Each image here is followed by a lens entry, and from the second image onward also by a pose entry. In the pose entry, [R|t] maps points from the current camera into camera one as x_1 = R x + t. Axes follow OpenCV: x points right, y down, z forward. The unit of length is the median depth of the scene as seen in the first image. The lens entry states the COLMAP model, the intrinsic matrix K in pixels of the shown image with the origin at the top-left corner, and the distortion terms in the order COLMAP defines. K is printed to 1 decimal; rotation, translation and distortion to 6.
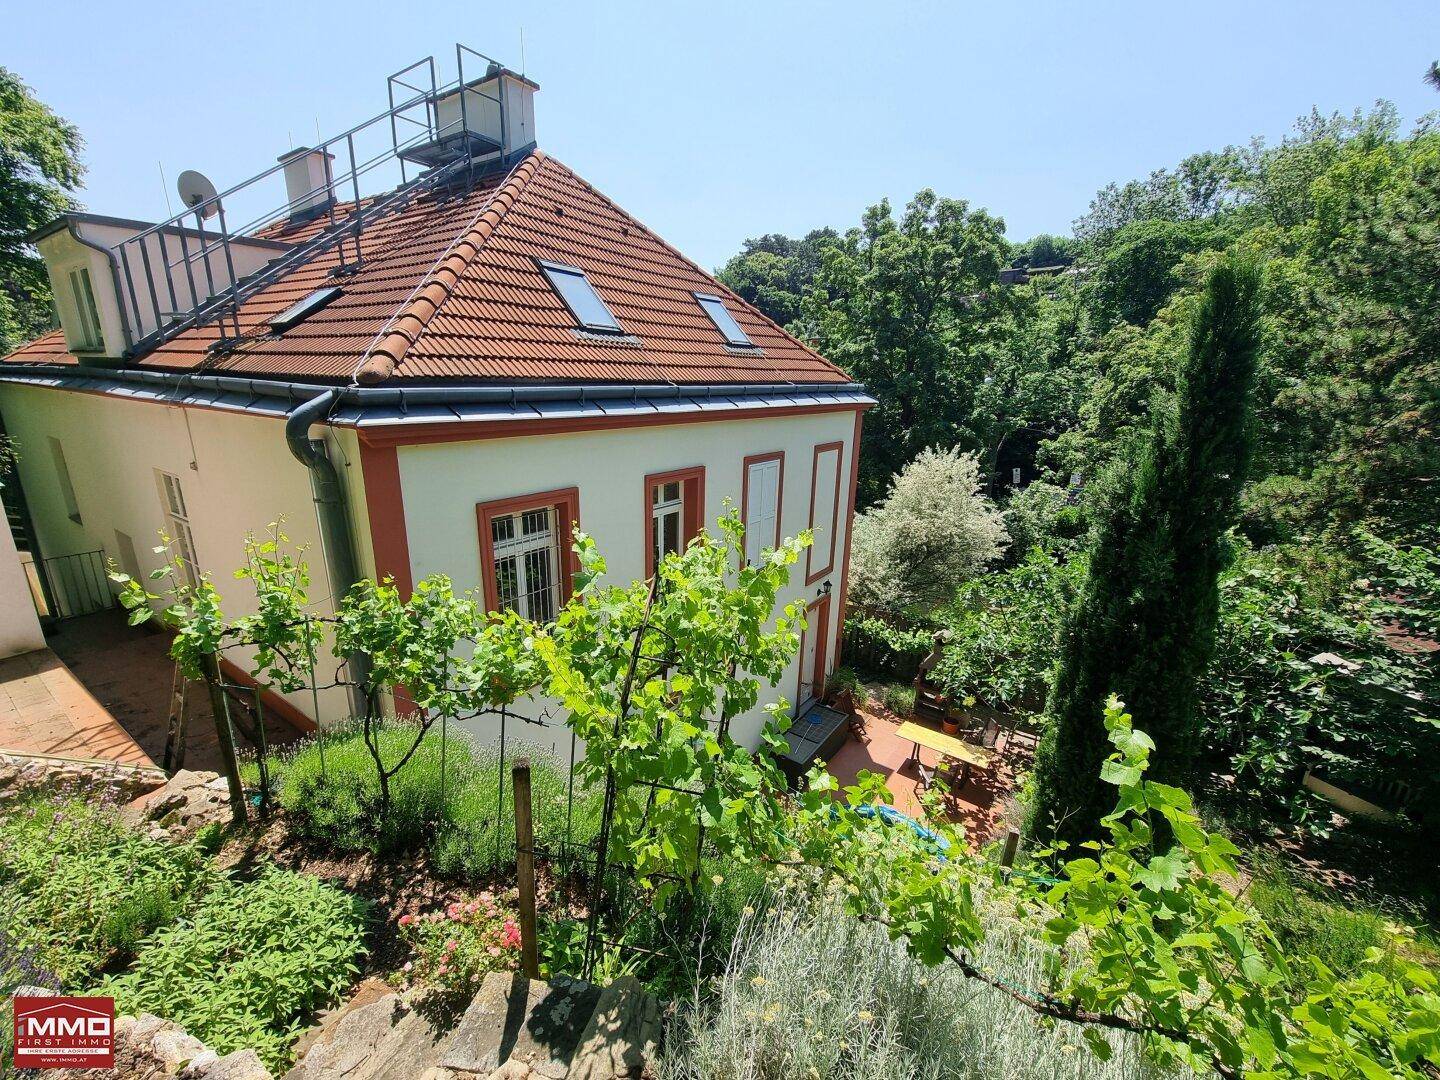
lens RADIAL K [[601.5, 0, 711.4], [0, 601.5, 553.1], [0, 0, 1]] dist [-0.003140, -0.000708]
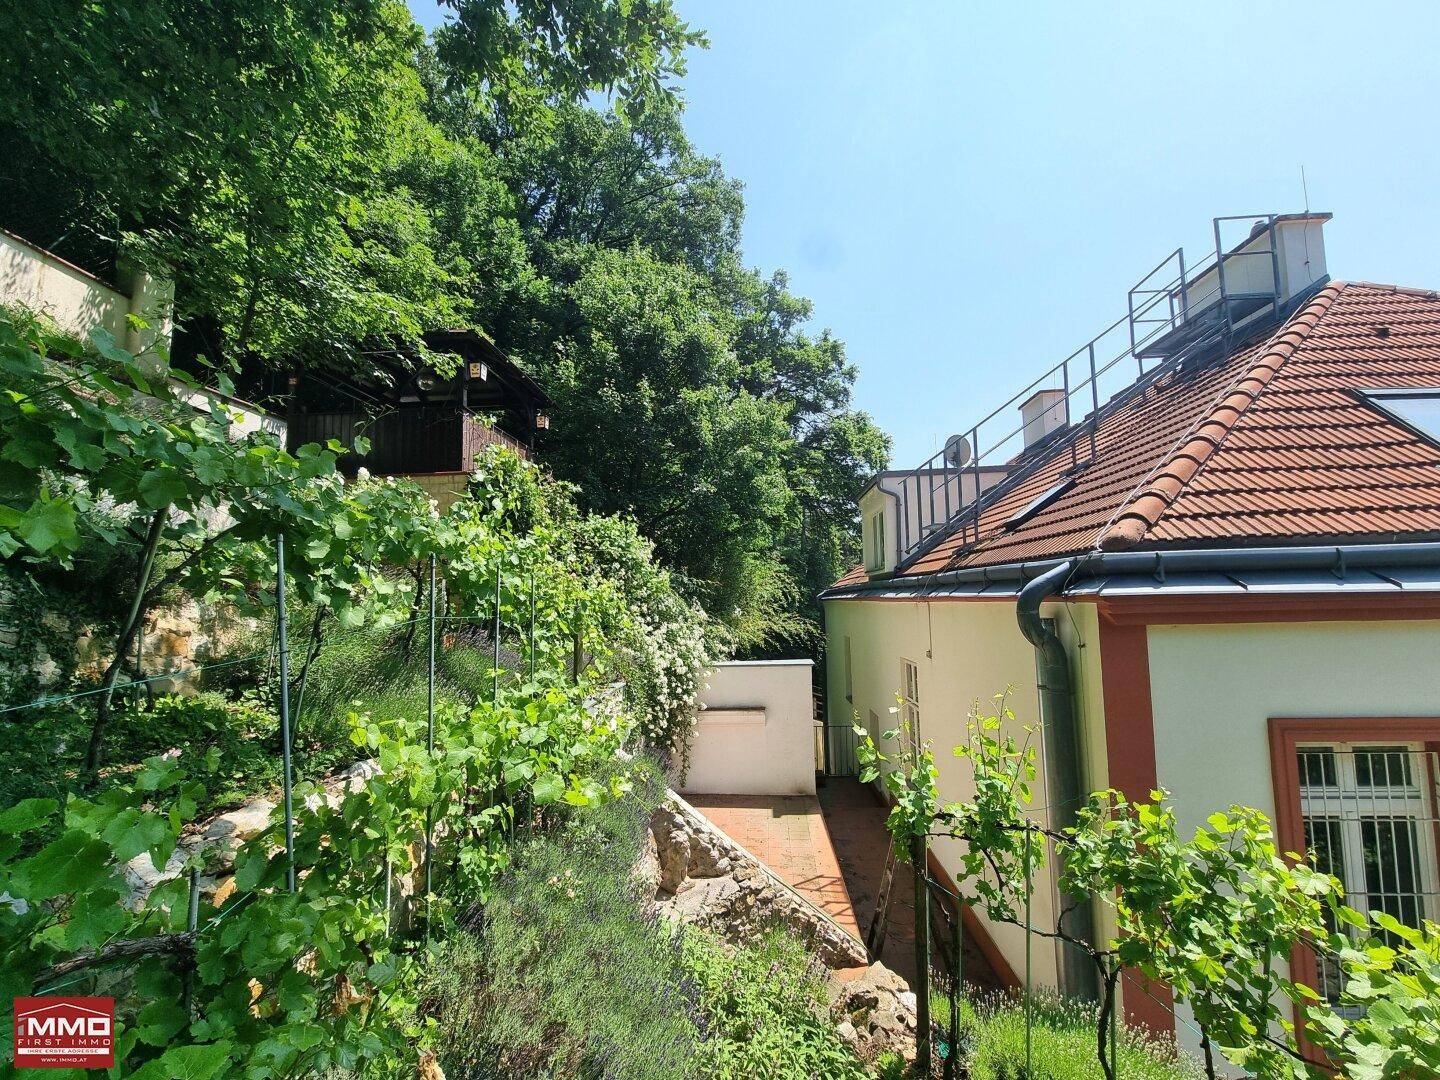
lens RADIAL K [[601.5, 0, 722.2], [0, 601.5, 555.0], [0, 0, 1]] dist [-0.003140, -0.000708]
pose [[0.513115, -0.101860, -0.852254, -0.119108], [-0.207393, 0.948798, -0.238264, 0.029180], [0.832887, 0.299009, 0.465718, 0.138623]]
